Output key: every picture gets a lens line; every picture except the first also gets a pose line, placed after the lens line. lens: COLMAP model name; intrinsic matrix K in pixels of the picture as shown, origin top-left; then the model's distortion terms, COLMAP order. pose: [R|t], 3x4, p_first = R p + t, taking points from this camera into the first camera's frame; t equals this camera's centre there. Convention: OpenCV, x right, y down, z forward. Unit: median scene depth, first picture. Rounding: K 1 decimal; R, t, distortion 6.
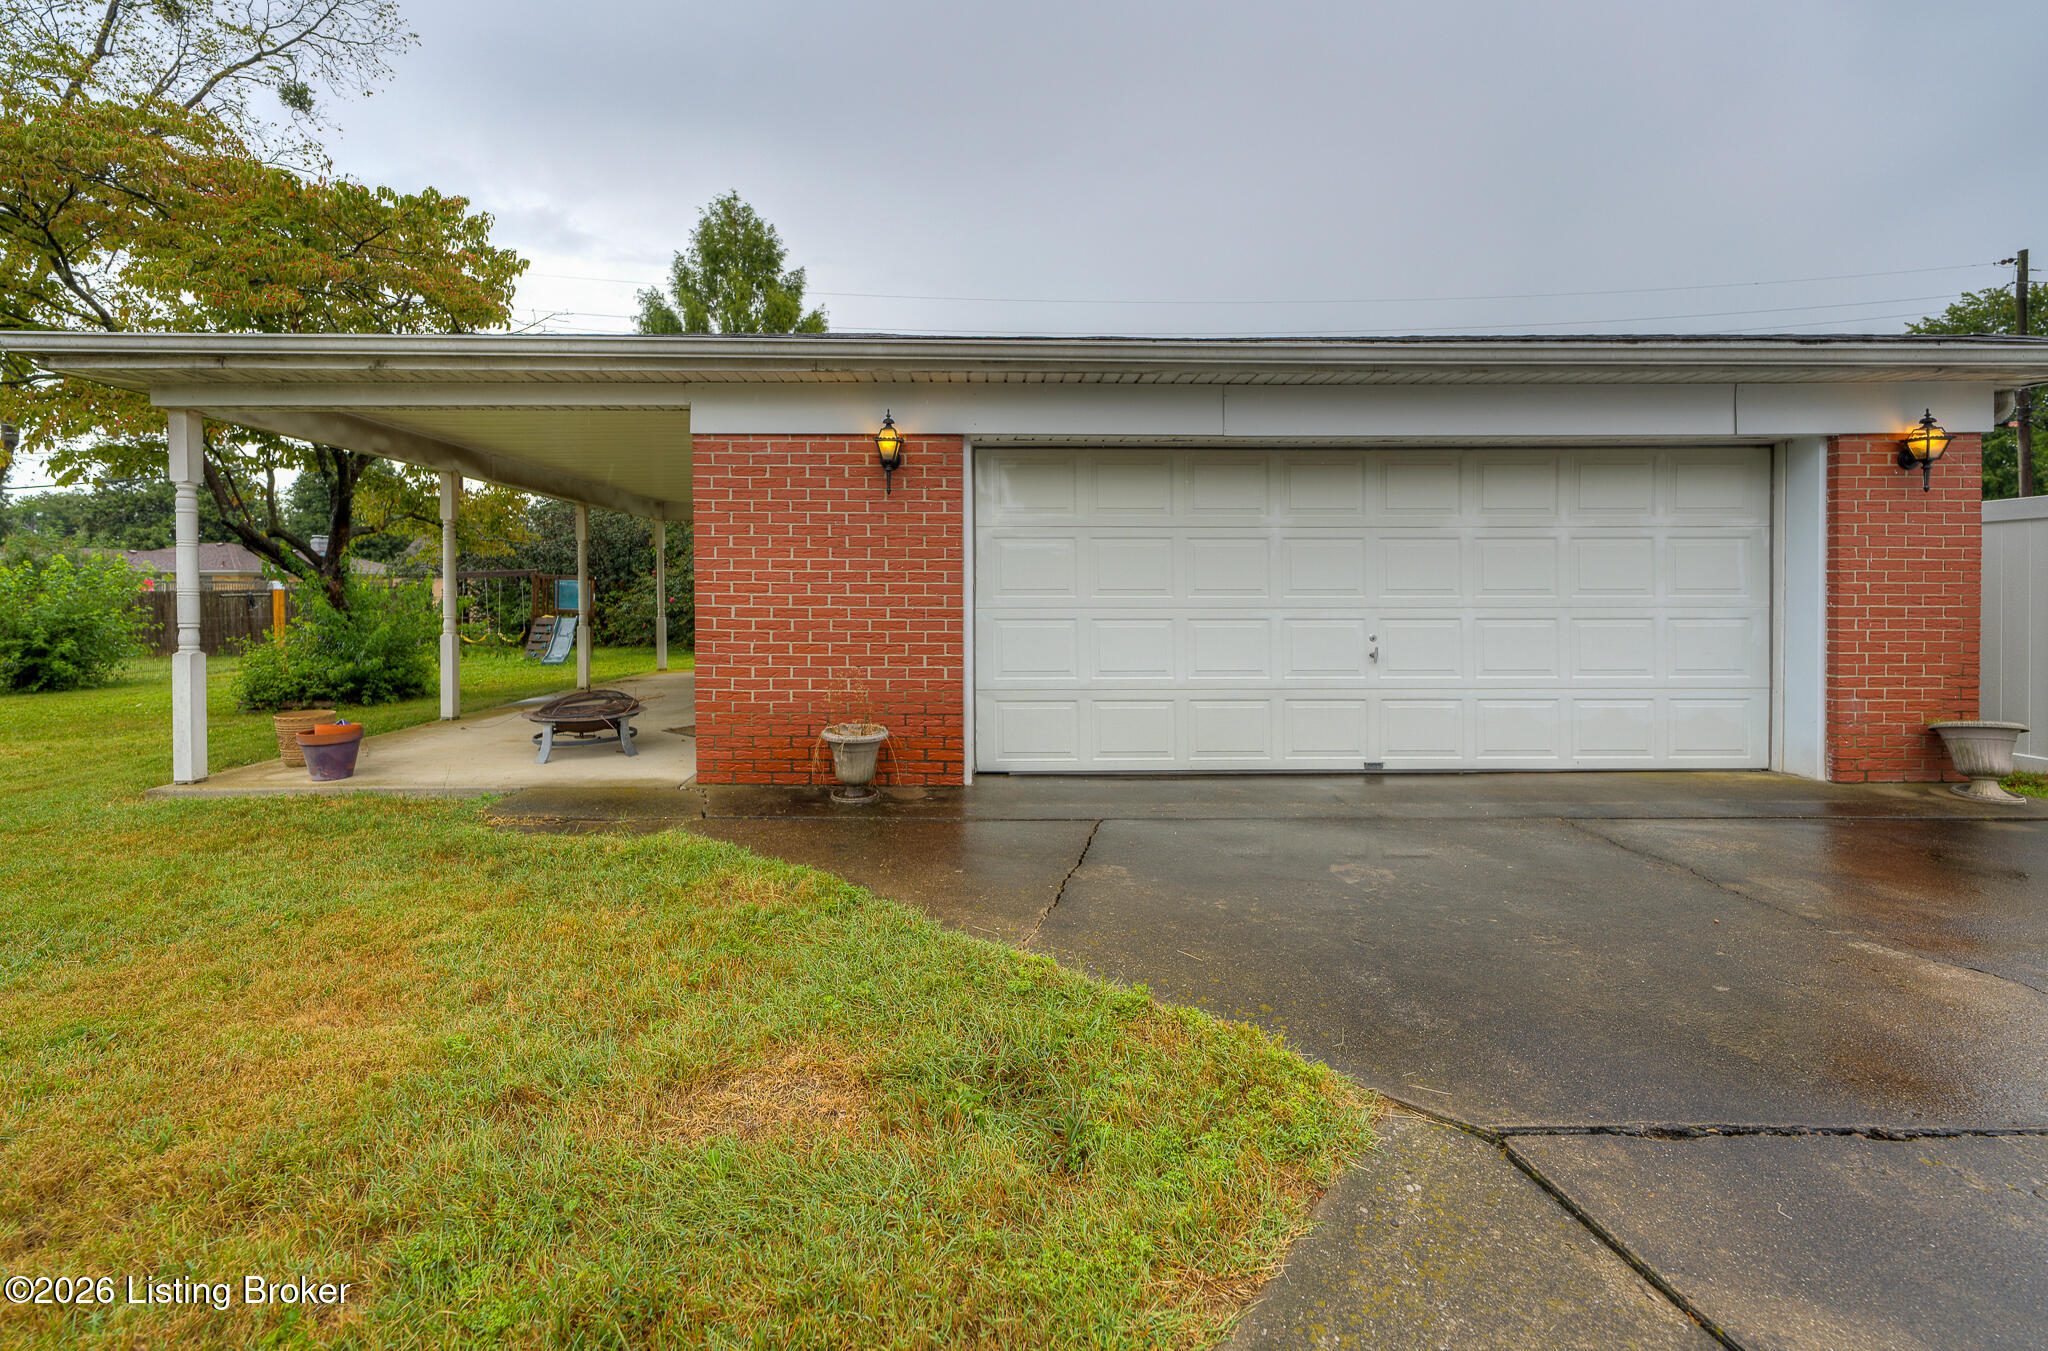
lens RADIAL K [[853.9, 0, 1003.1], [0, 853.9, 622.7], [0, 0, 1]] dist [-0.000610, -0.000196]
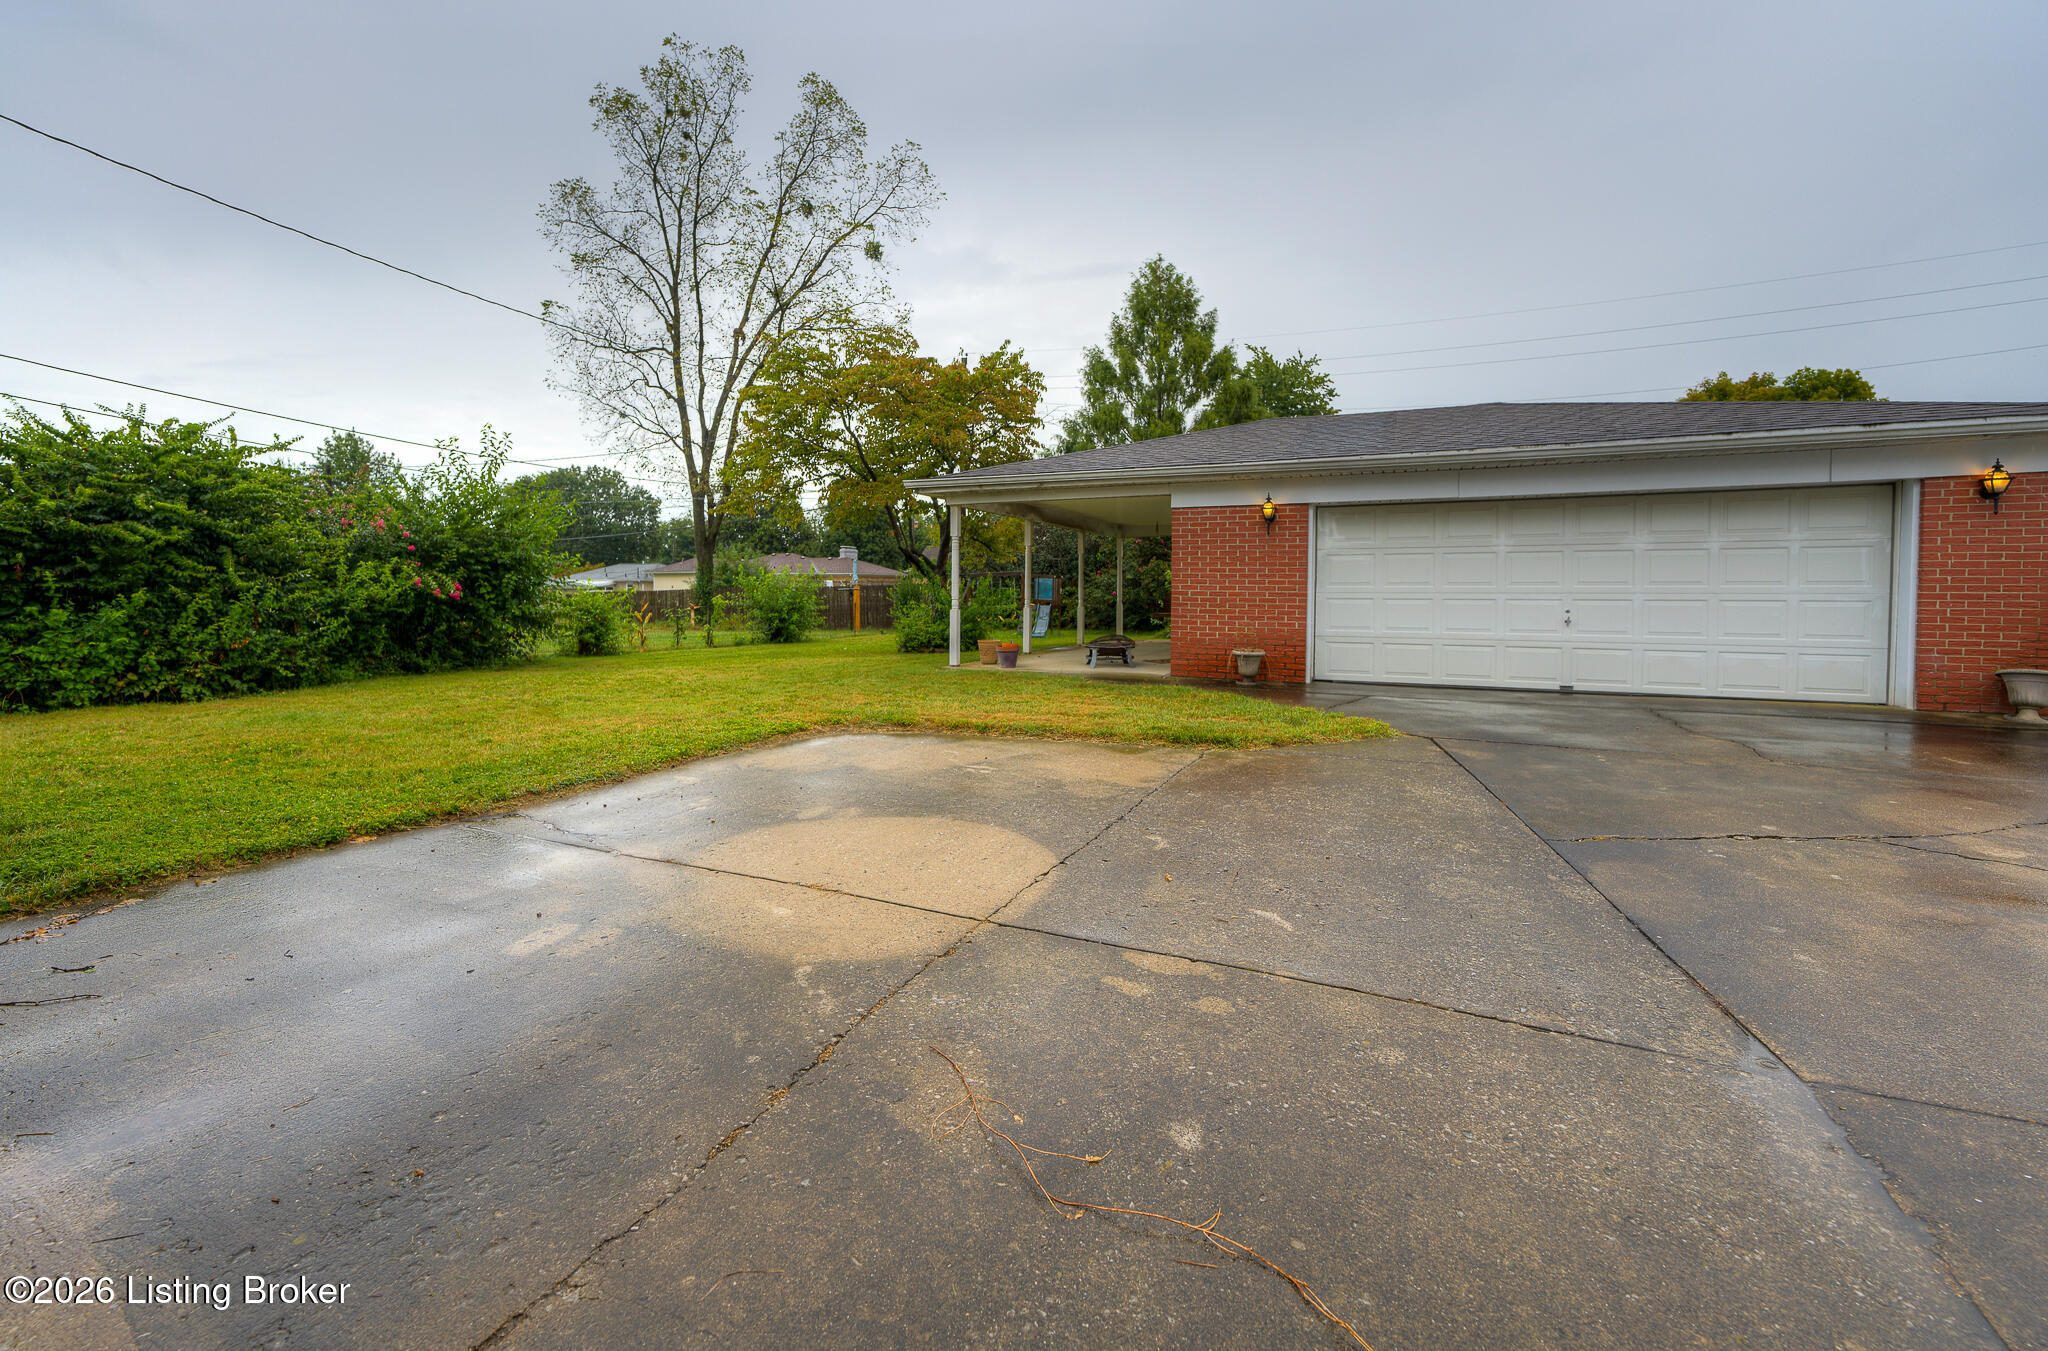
lens RADIAL K [[853.9, 0, 1003.1], [0, 853.9, 622.7], [0, 0, 1]] dist [-0.000610, -0.000196]
pose [[0.894965, 0.018757, -0.445742, 0.189779], [-0.017420, 0.999823, 0.007097, 0.047798], [0.445796, 0.001413, 0.895134, -0.986062]]
